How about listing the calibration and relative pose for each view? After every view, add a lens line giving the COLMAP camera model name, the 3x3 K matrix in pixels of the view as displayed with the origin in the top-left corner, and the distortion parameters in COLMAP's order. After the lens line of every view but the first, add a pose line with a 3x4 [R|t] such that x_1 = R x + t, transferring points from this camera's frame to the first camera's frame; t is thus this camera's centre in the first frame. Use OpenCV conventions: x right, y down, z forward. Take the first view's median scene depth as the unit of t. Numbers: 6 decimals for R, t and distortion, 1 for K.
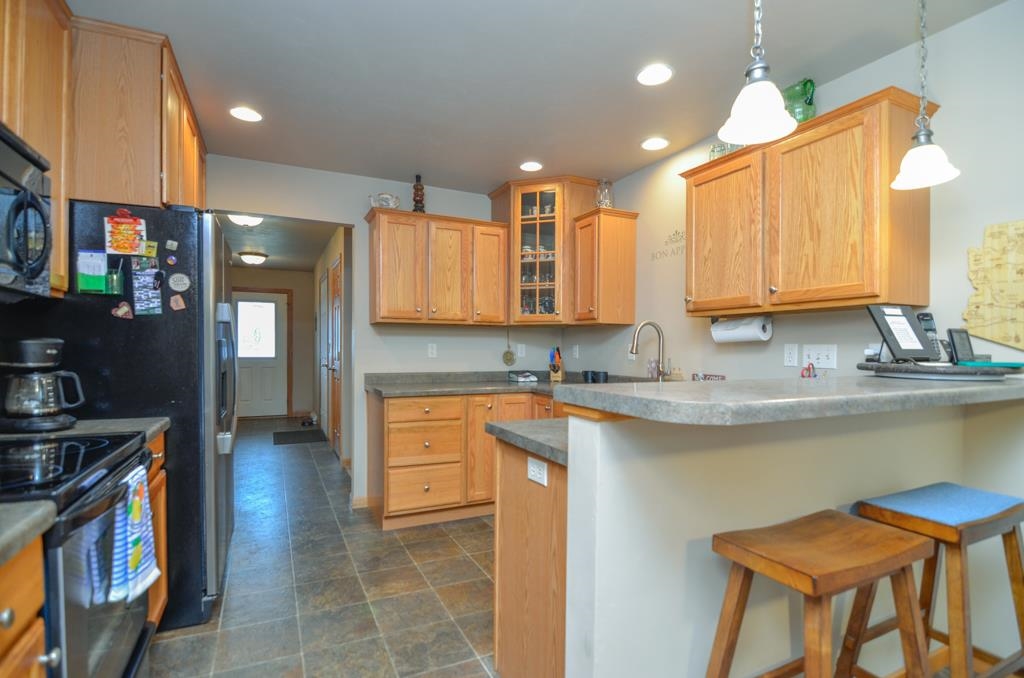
lens RADIAL K [[492.8, 0, 512.8], [0, 492.8, 348.8], [0, 0, 1]] dist [-0.016837, -0.002087]
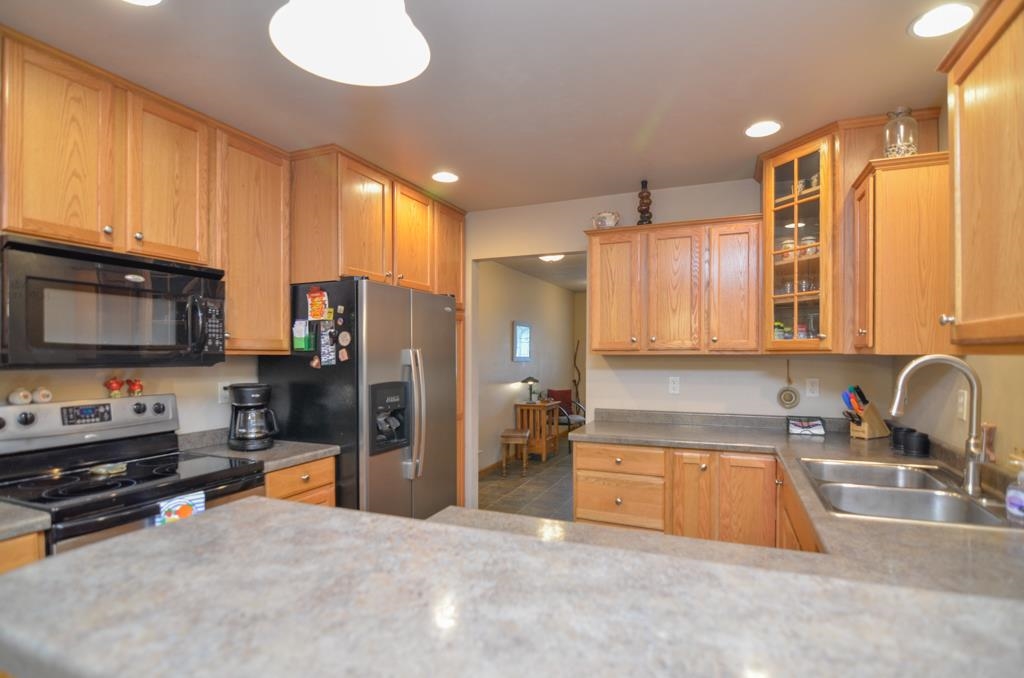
lens RADIAL K [[504.7, 0, 528.2], [0, 504.7, 354.1], [0, 0, 1]] dist [-0.016227, -0.001339]
pose [[0.669857, -0.006961, -0.742458, 0.342811], [0.003965, 0.999975, -0.005799, -0.050865], [0.742480, 0.000941, 0.669868, 0.284168]]
